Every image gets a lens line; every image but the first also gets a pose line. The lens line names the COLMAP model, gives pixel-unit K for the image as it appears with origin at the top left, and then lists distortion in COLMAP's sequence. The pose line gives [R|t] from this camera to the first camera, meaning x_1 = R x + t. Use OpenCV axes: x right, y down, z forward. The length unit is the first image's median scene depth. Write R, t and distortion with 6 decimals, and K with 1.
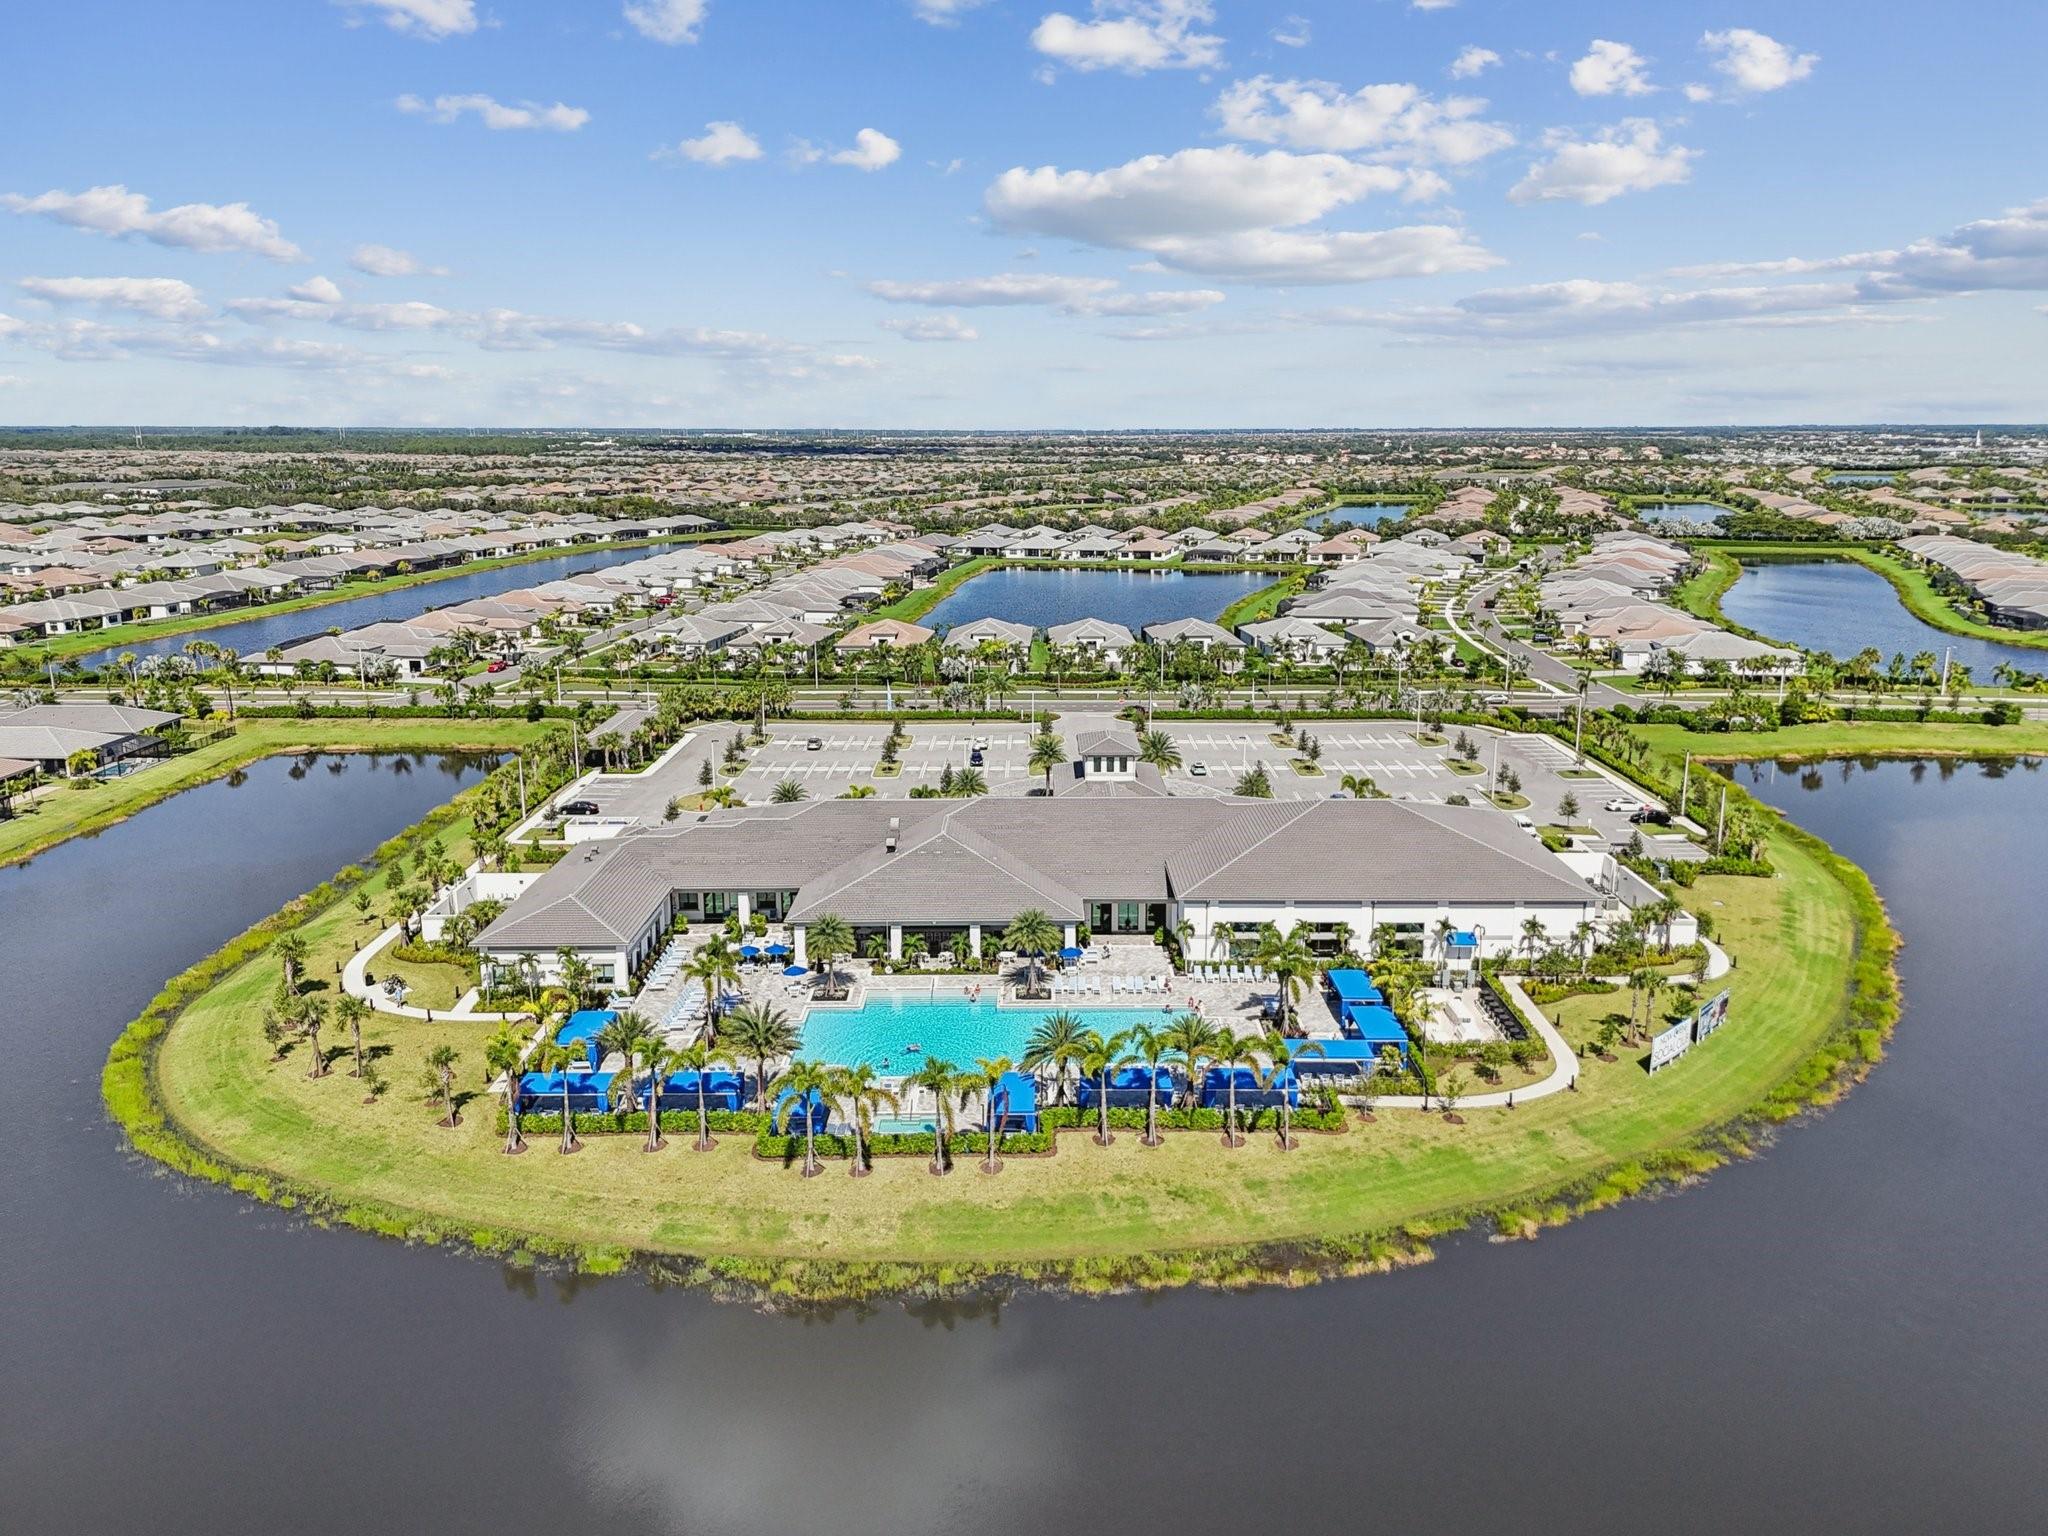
lens RADIAL K [[1475.8, 0, 1045.3], [0, 1475.8, 765.3], [0, 0, 1]] dist [0.095790, -0.111735]
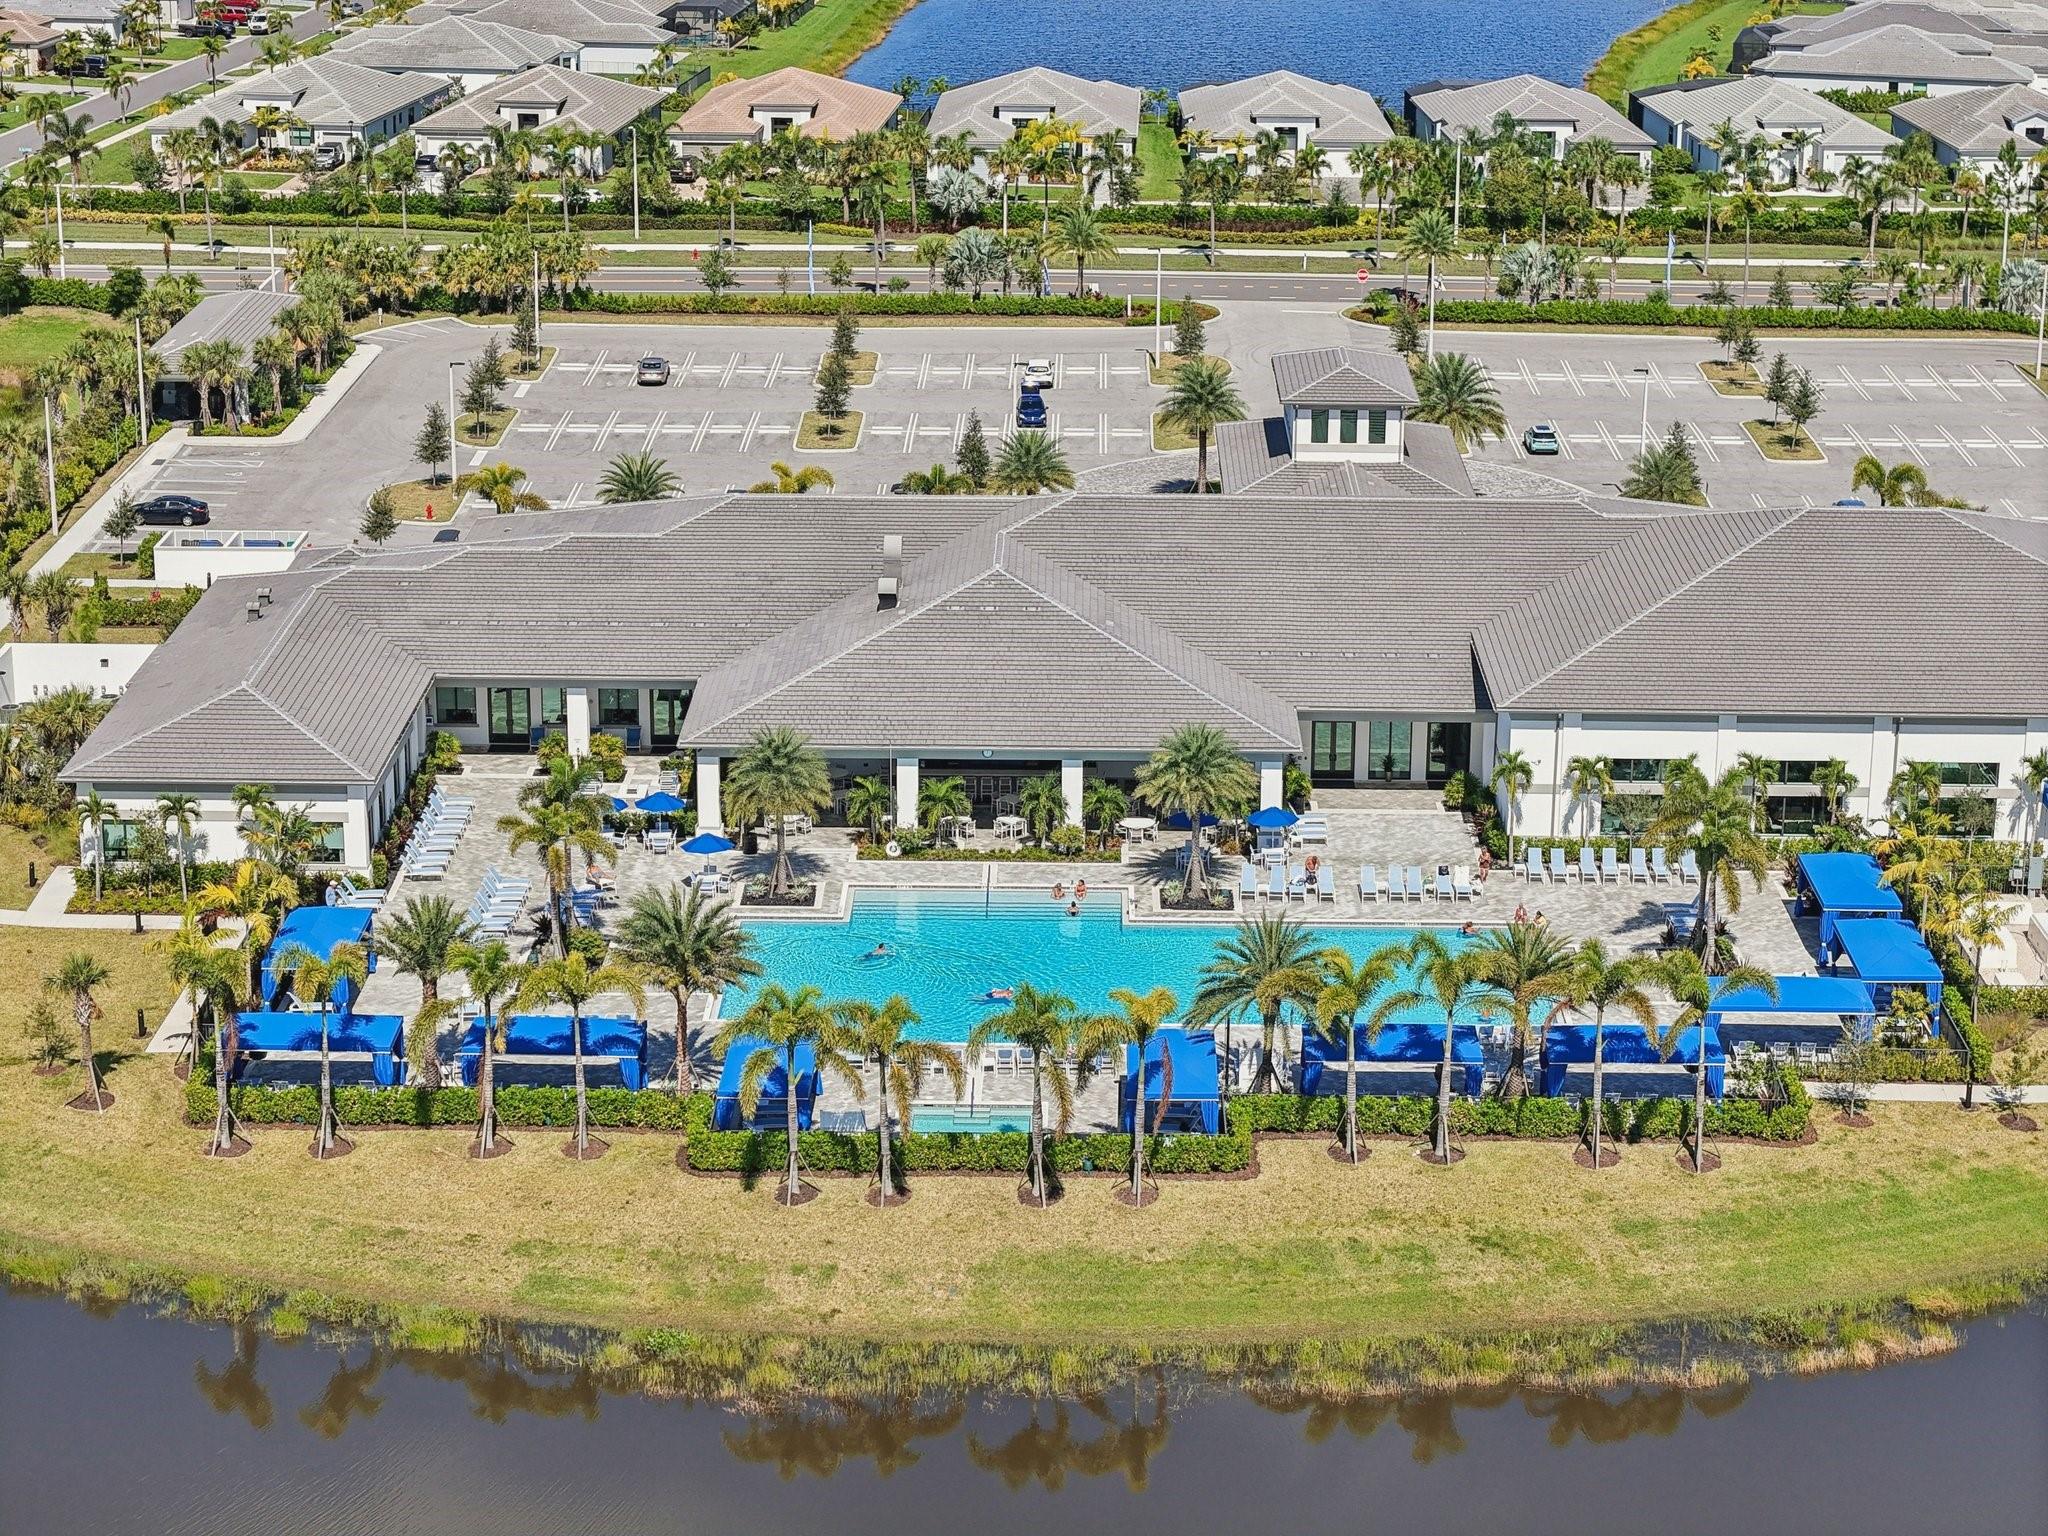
lens RADIAL K [[3973.2, 0, 1099.9], [0, 3973.2, 763.0], [0, 0, 1]] dist [-0.337307, 2.139007]
pose [[0.999914, 0.012459, -0.004003, -0.018117], [-0.012073, 0.996291, 0.085201, 0.000035], [0.005050, -0.085146, 0.996356, -0.150471]]
